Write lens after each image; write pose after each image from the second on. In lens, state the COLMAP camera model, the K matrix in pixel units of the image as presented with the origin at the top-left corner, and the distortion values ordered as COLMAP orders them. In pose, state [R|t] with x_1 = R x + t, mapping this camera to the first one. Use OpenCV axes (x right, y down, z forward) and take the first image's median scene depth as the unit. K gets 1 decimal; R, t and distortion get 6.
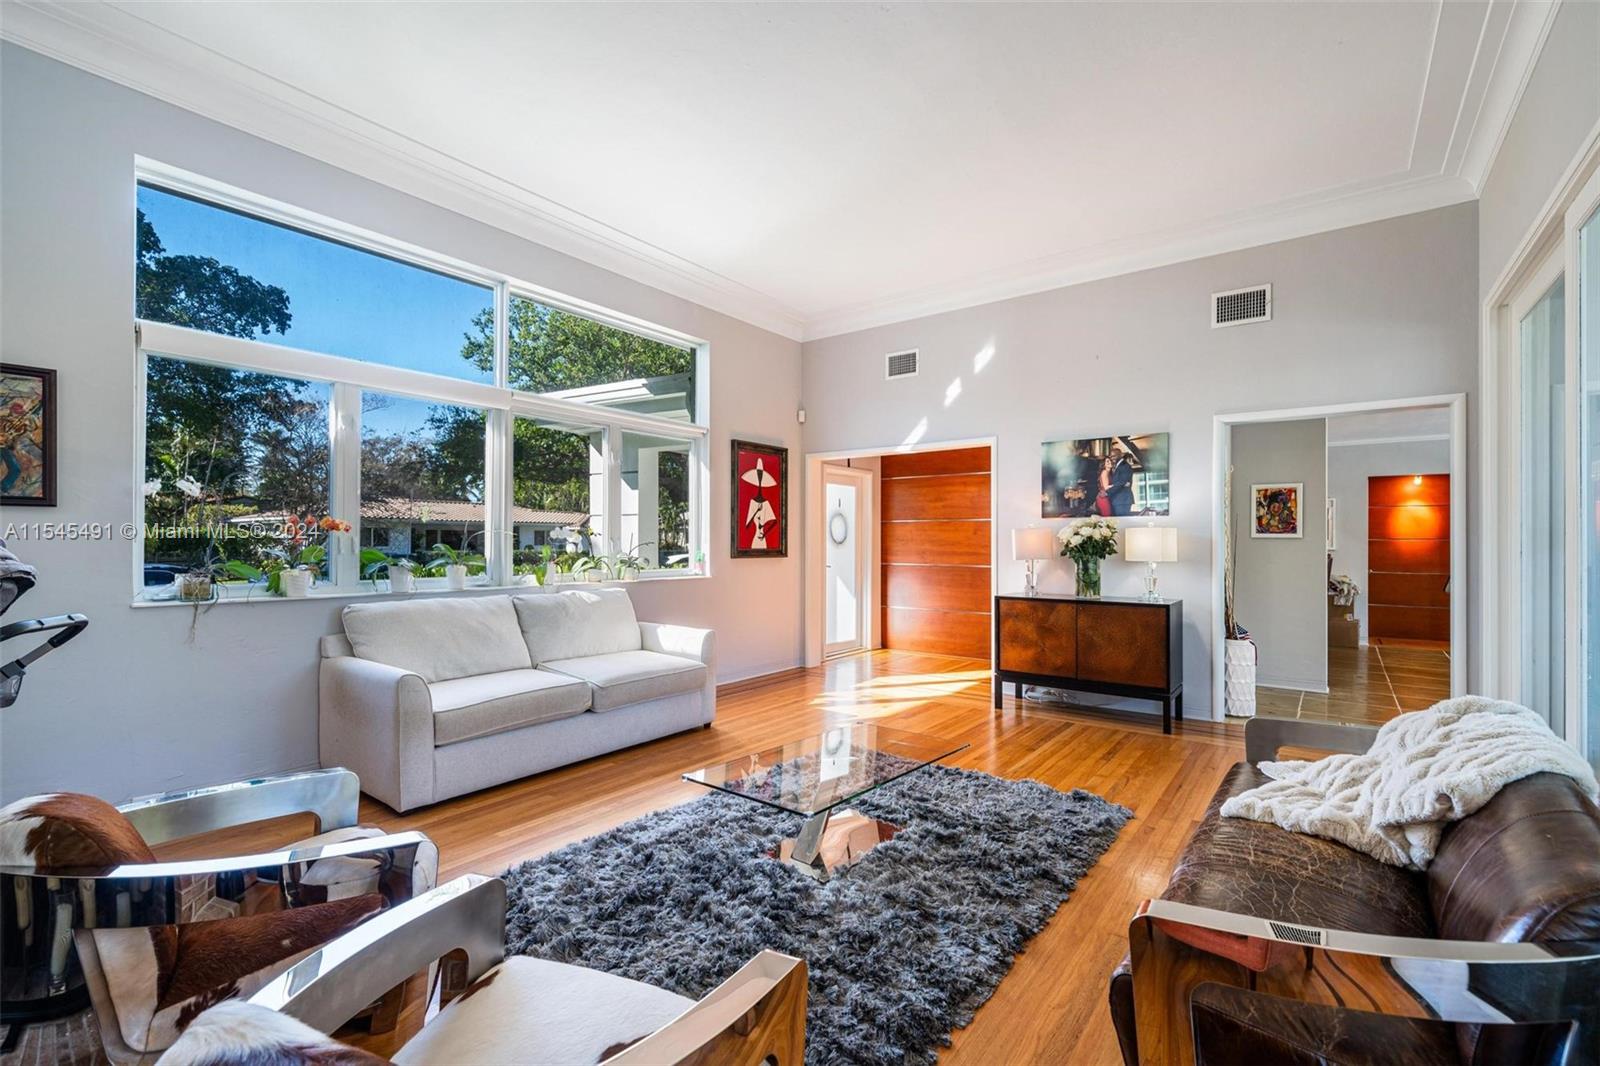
lens RADIAL K [[707.0, 0, 800.4], [0, 707.0, 540.8], [0, 0, 1]] dist [0.002081, 0.000060]
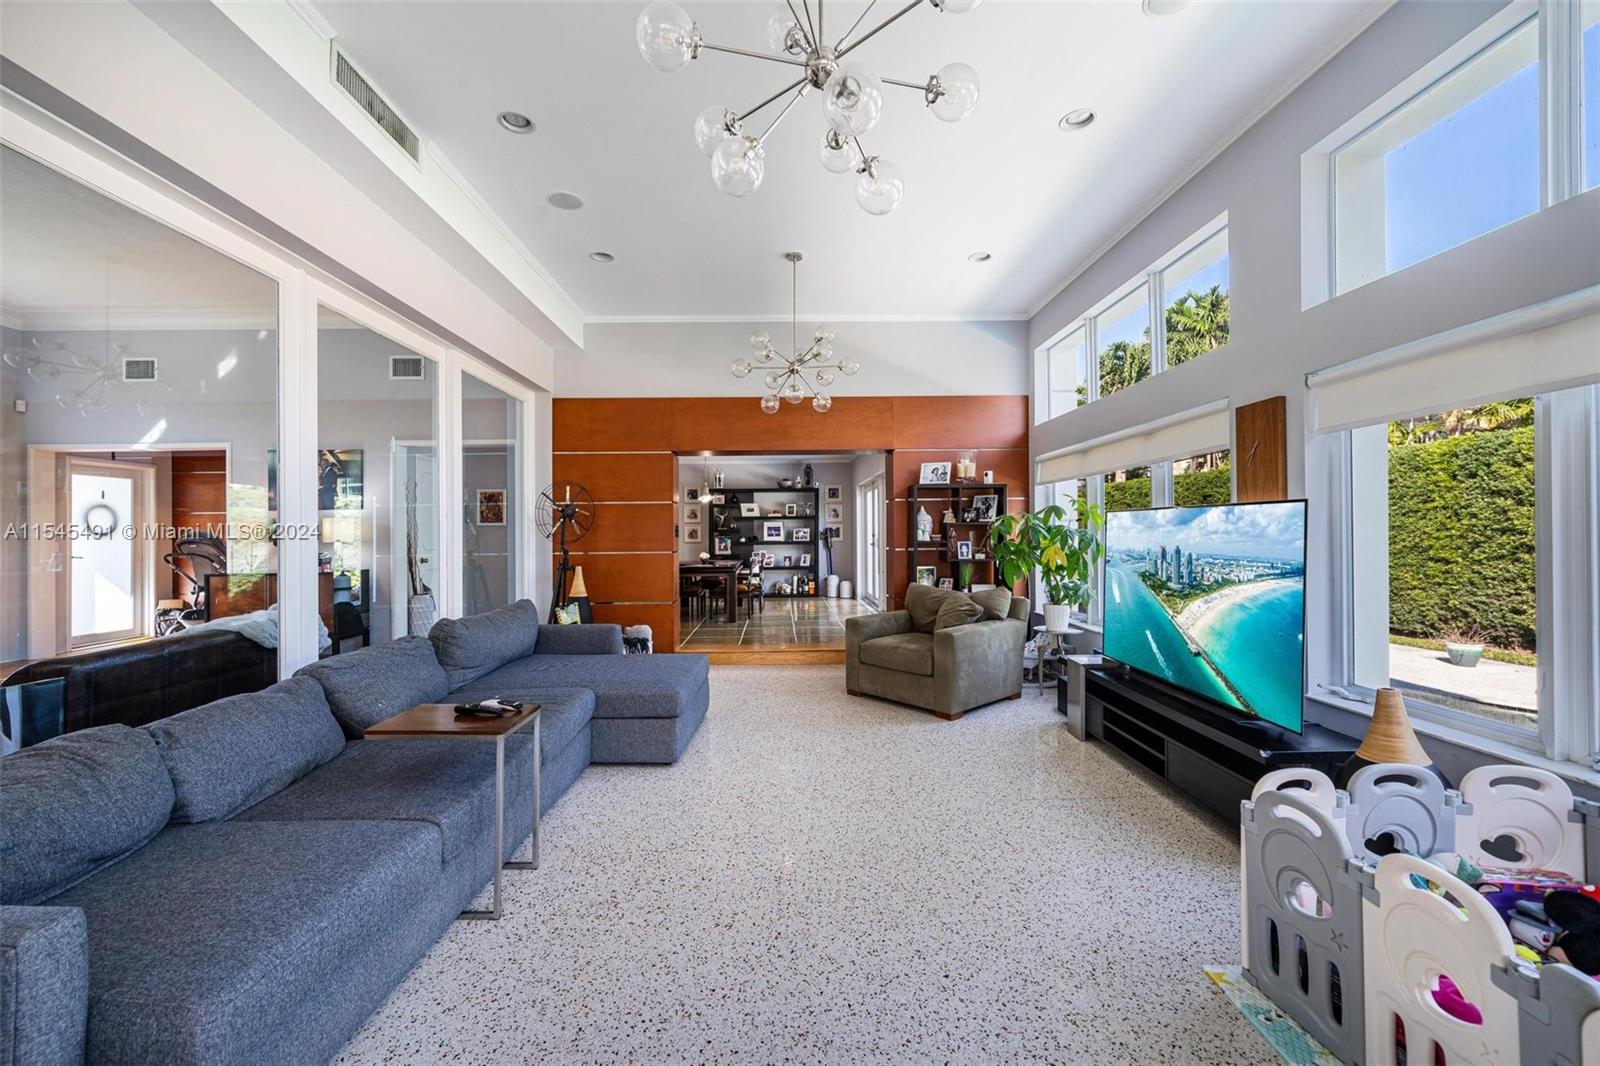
lens RADIAL K [[645.1, 0, 786.4], [0, 645.1, 534.2], [0, 0, 1]] dist [0.001404, 0.000885]
pose [[0.788757, -0.015309, 0.614514, 0.320141], [0.014853, 0.999873, 0.005845, 0.014398], [-0.614525, 0.004517, 0.788884, -0.408616]]
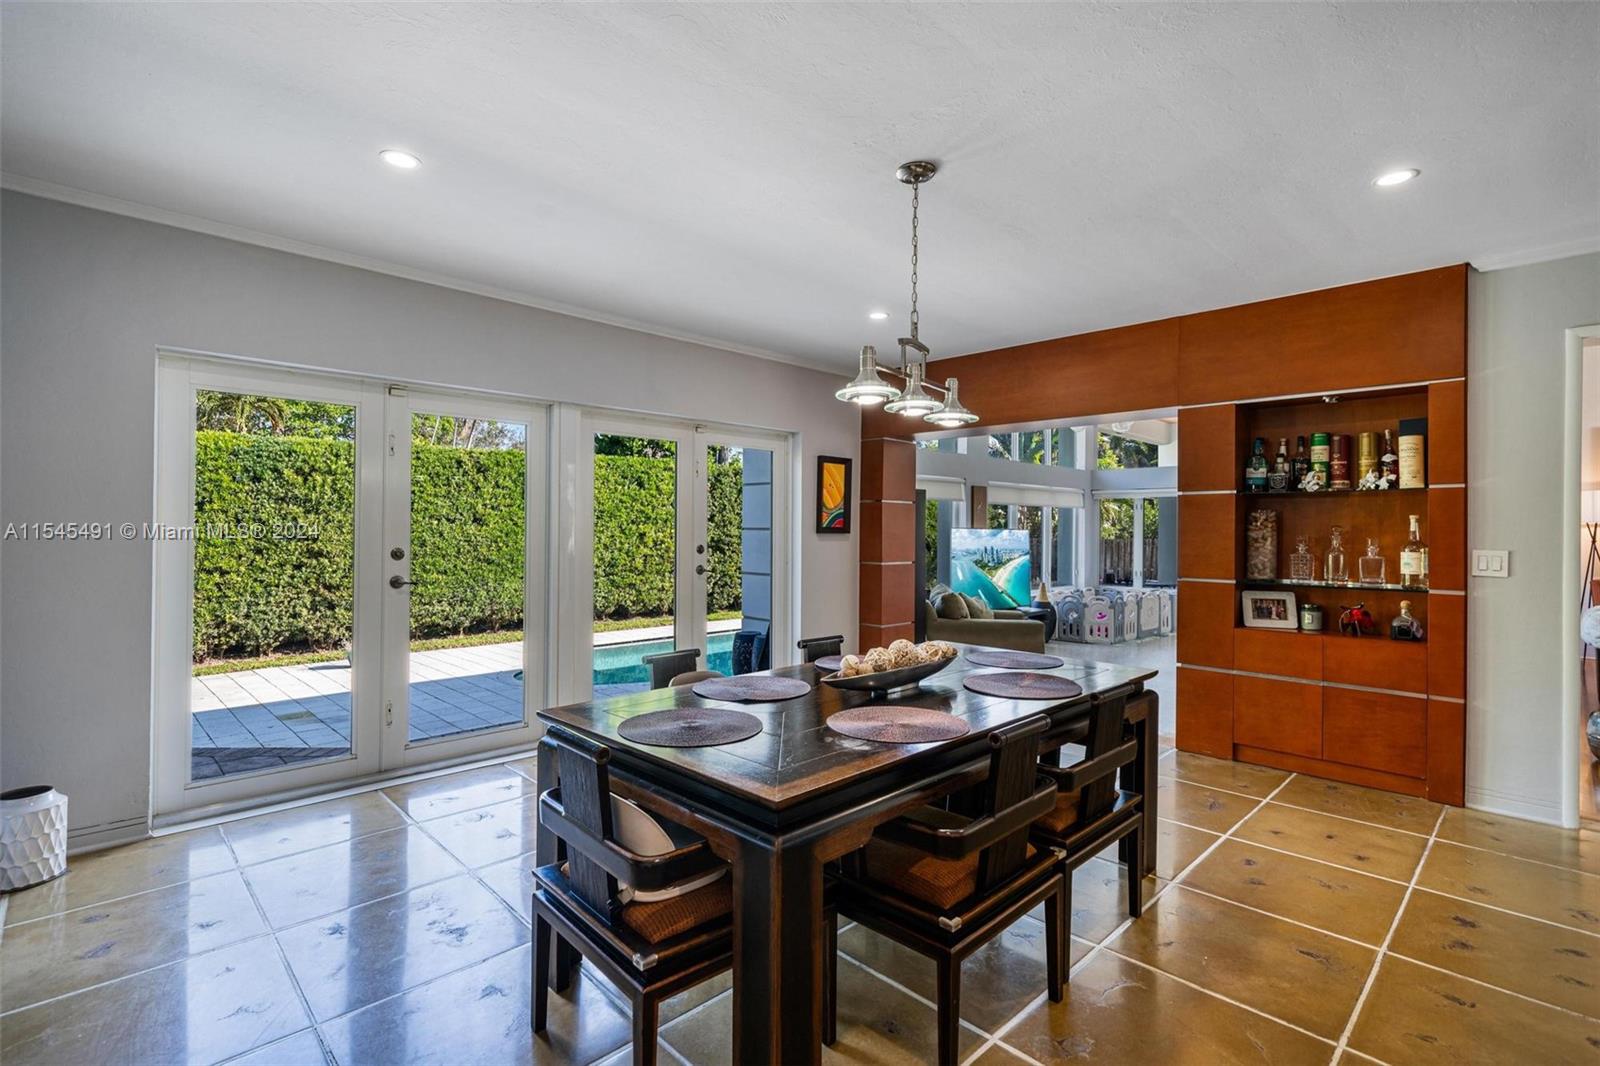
lens RADIAL K [[744.3, 0, 813.8], [0, 744.3, 529.8], [0, 0, 1]] dist [0.000122, -0.000177]
pose [[-0.990048, -0.013015, 0.140126, 1.055732], [-0.012924, 0.999915, 0.001560, 0.004382], [-0.140135, -0.000266, -0.990132, 1.240003]]
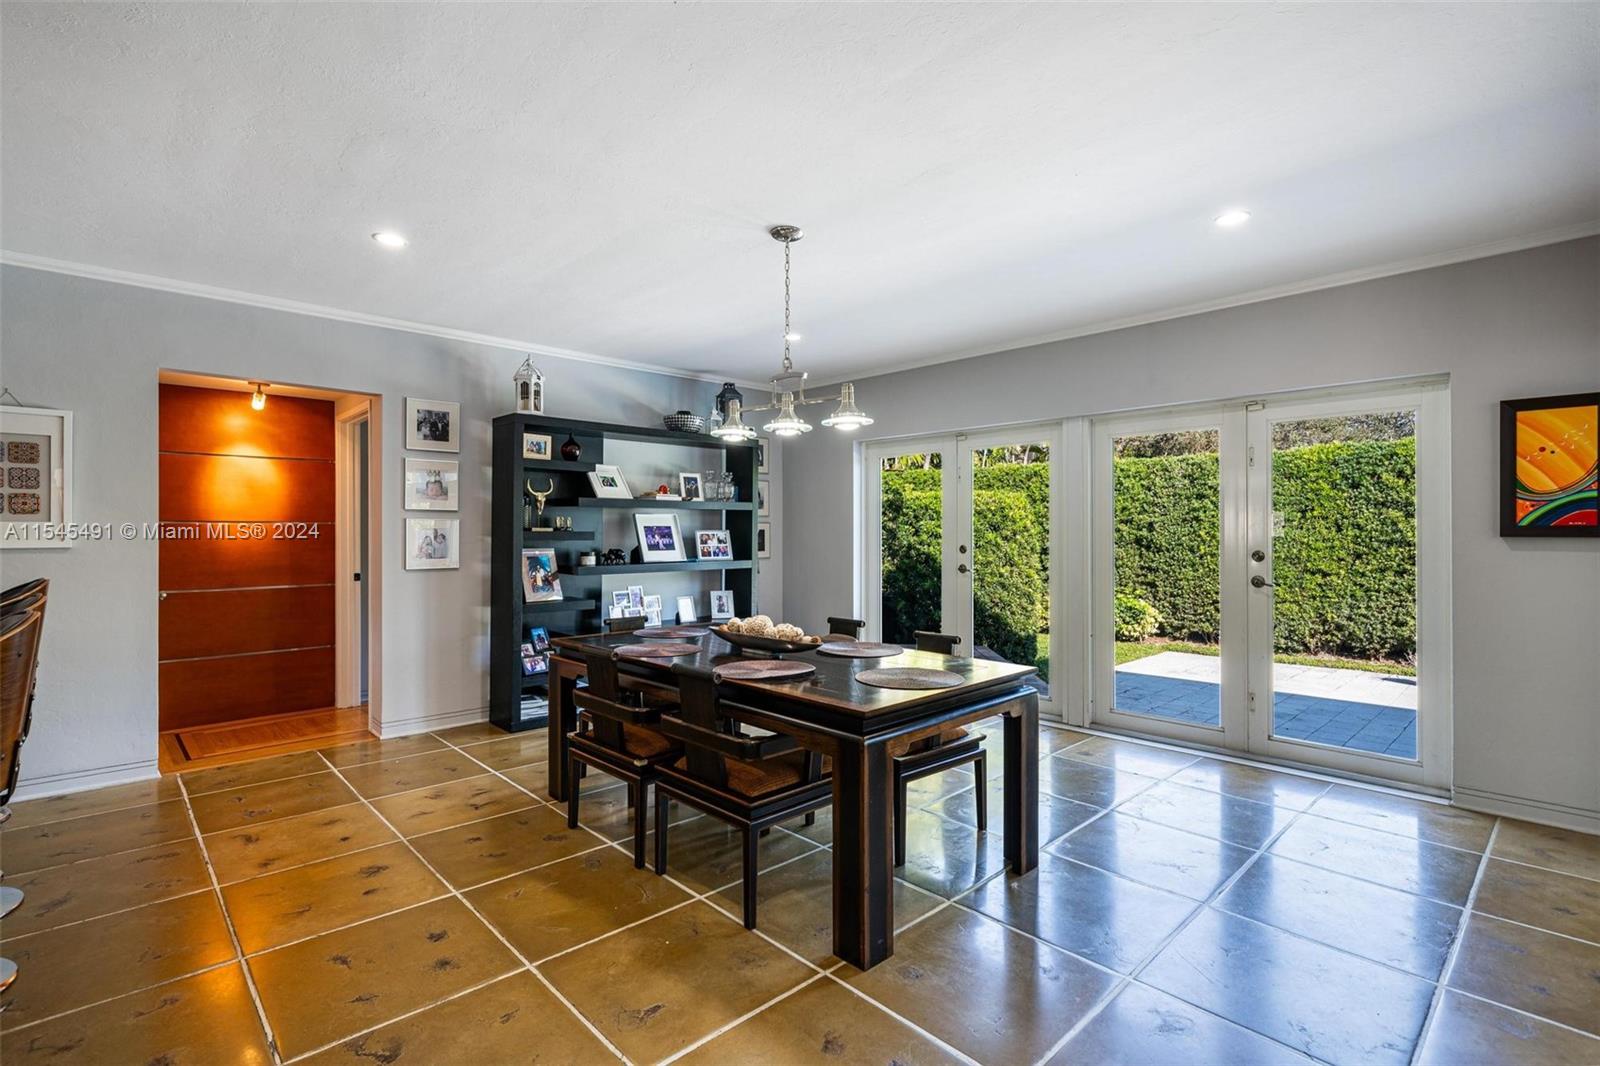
lens RADIAL K [[744.3, 0, 775.4], [0, 744.3, 528.6], [0, 0, 1]] dist [0.000122, -0.000177]
pose [[0.181079, -0.003686, 0.983462, 0.604443], [-0.000604, 0.999992, 0.003859, 0.002856], [-0.983468, -0.001292, 0.181075, 0.779692]]
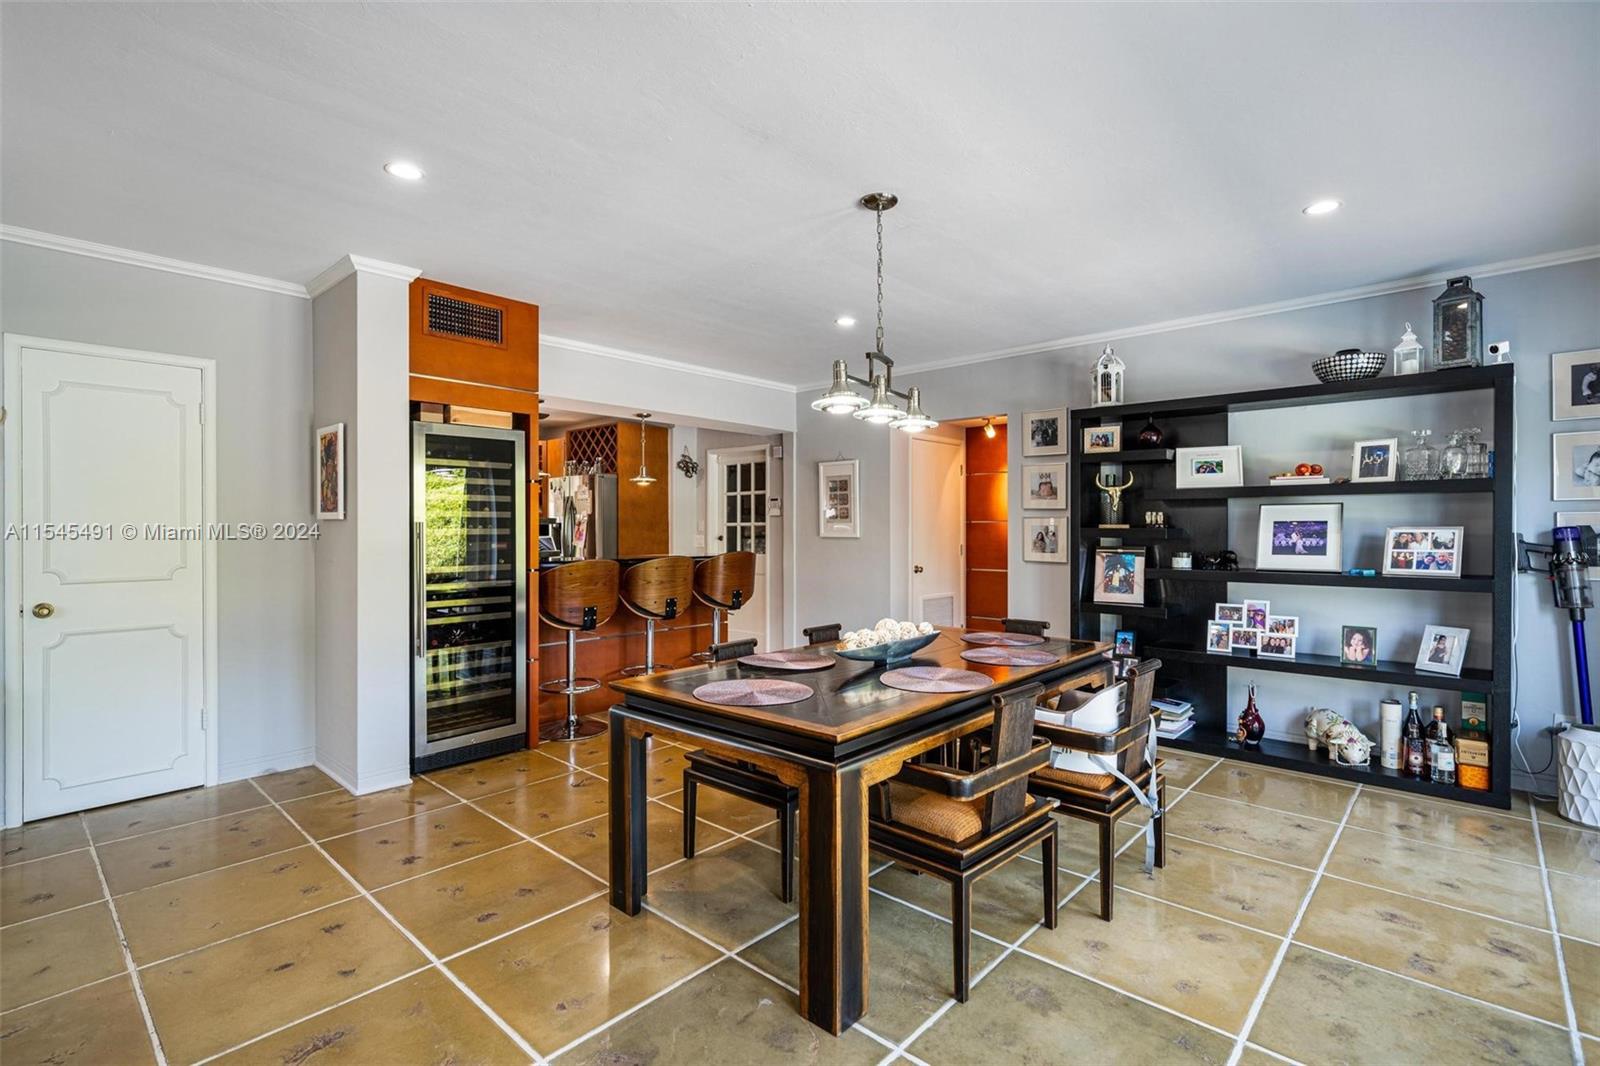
lens RADIAL K [[744.3, 0, 808.2], [0, 744.3, 522.4], [0, 0, 1]] dist [0.000122, -0.000177]
pose [[0.997319, -0.007529, -0.072785, 1.063181], [0.007099, 0.999956, -0.006153, 0.005381], [0.072828, 0.005620, 0.997329, 0.422376]]
